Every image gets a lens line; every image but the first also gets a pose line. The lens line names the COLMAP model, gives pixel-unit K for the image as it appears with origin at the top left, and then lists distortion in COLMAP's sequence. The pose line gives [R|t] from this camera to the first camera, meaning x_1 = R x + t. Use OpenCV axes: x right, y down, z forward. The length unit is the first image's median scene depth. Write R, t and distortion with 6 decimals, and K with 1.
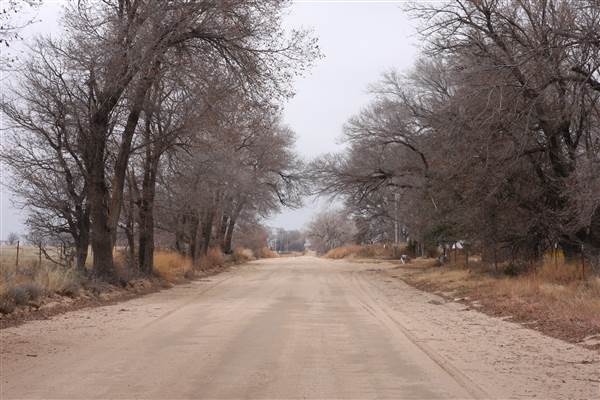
lens RADIAL K [[1287.6, 0, 299.0], [0, 1287.6, 200.9], [0, 0, 1]] dist [0.206938, 0.000000]
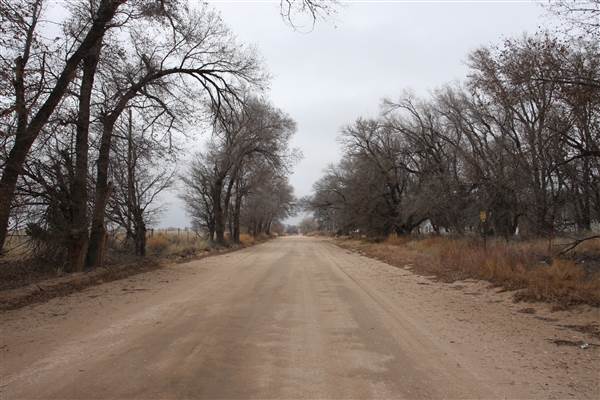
lens RADIAL K [[1287.6, 0, 300.7], [0, 1287.6, 199.1], [0, 0, 1]] dist [0.206938, 0.000000]
pose [[0.999986, -0.003568, -0.003942, 0.020425], [0.003564, 0.999993, -0.001017, -0.027277], [0.003946, 0.001003, 0.999992, -1.583046]]
